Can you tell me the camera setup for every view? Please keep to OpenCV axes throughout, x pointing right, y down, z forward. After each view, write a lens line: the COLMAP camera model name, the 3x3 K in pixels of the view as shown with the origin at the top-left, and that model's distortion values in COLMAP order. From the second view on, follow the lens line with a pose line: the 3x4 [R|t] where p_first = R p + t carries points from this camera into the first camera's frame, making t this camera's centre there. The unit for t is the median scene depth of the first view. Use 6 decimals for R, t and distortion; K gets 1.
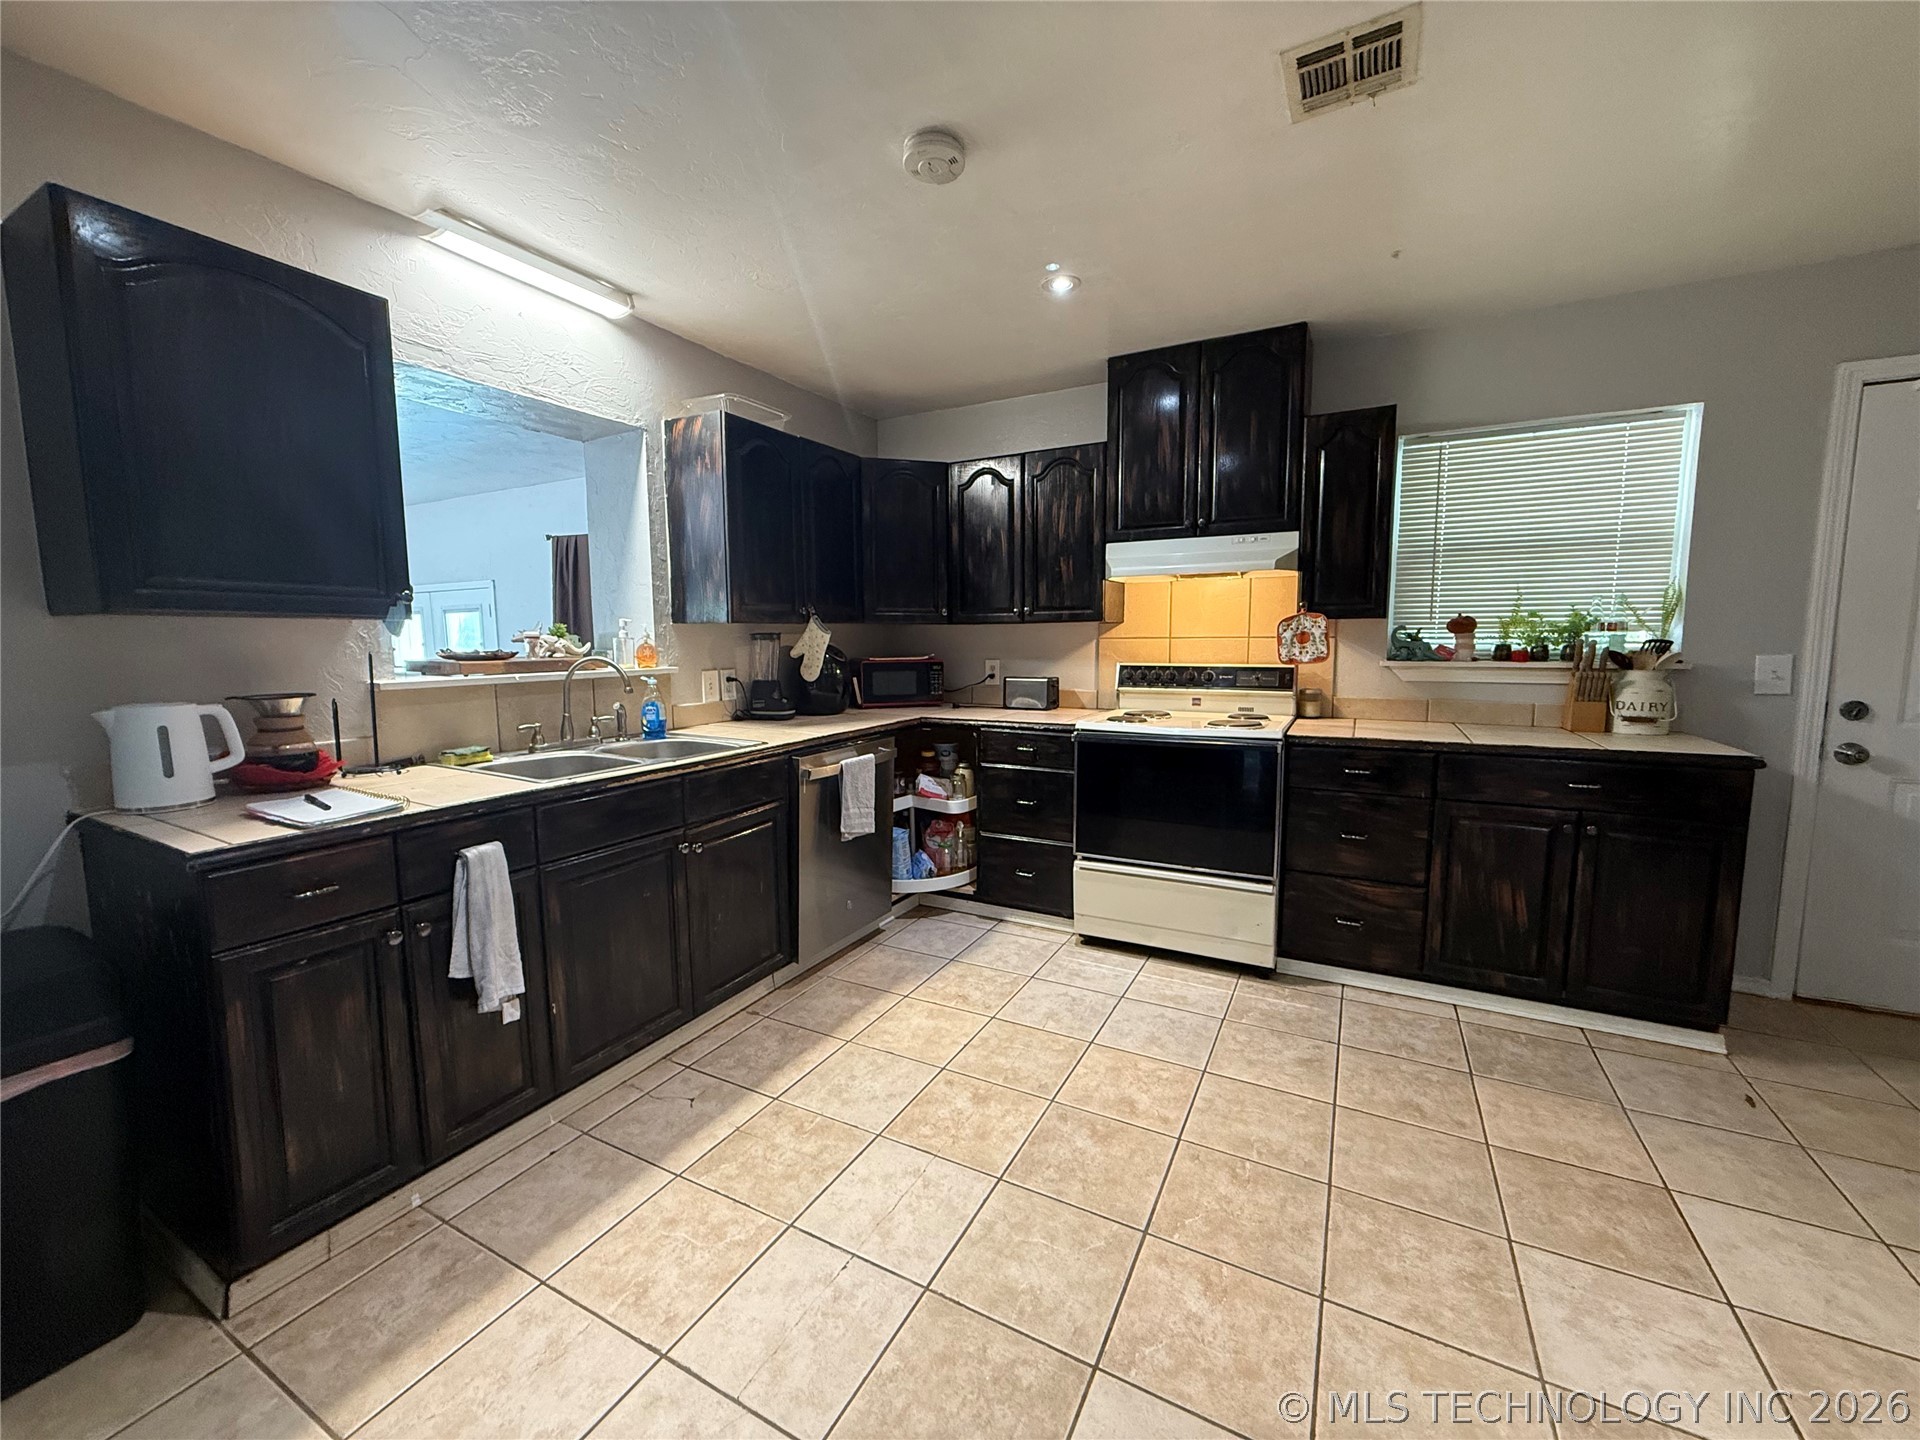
lens RADIAL K [[761.2, 0, 956.4], [0, 761.2, 719.6], [0, 0, 1]] dist [-0.000477, -0.000174]
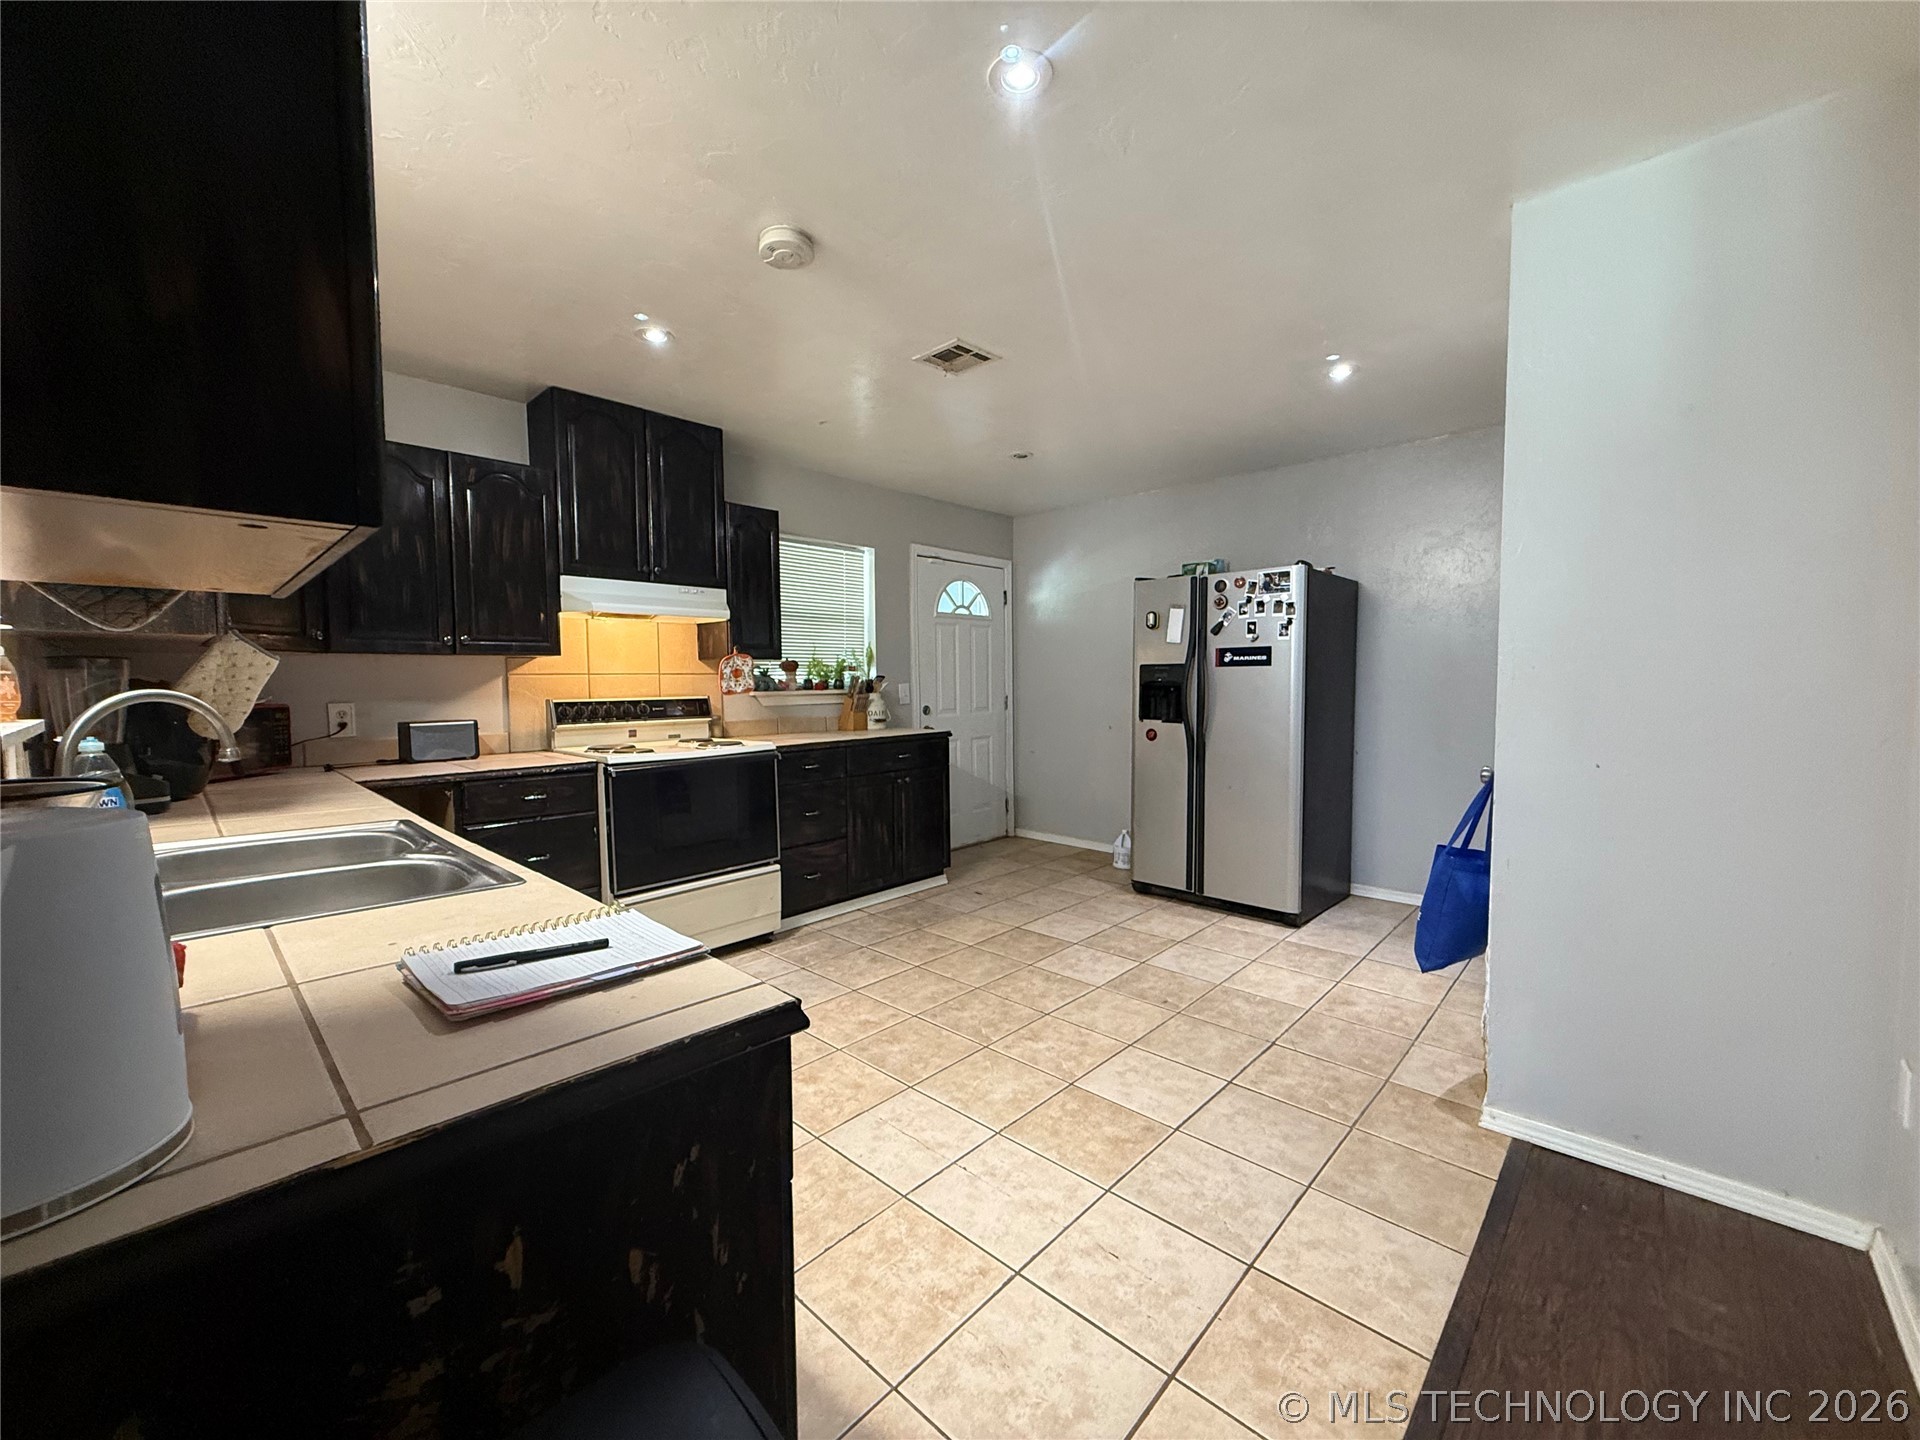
lens RADIAL K [[761.2, 0, 955.4], [0, 761.2, 719.2], [0, 0, 1]] dist [-0.000477, -0.000174]
pose [[0.260330, -0.046762, 0.964386, -0.724903], [0.111691, 0.993579, 0.018028, -0.014467], [-0.959038, 0.103020, 0.263882, 0.342018]]
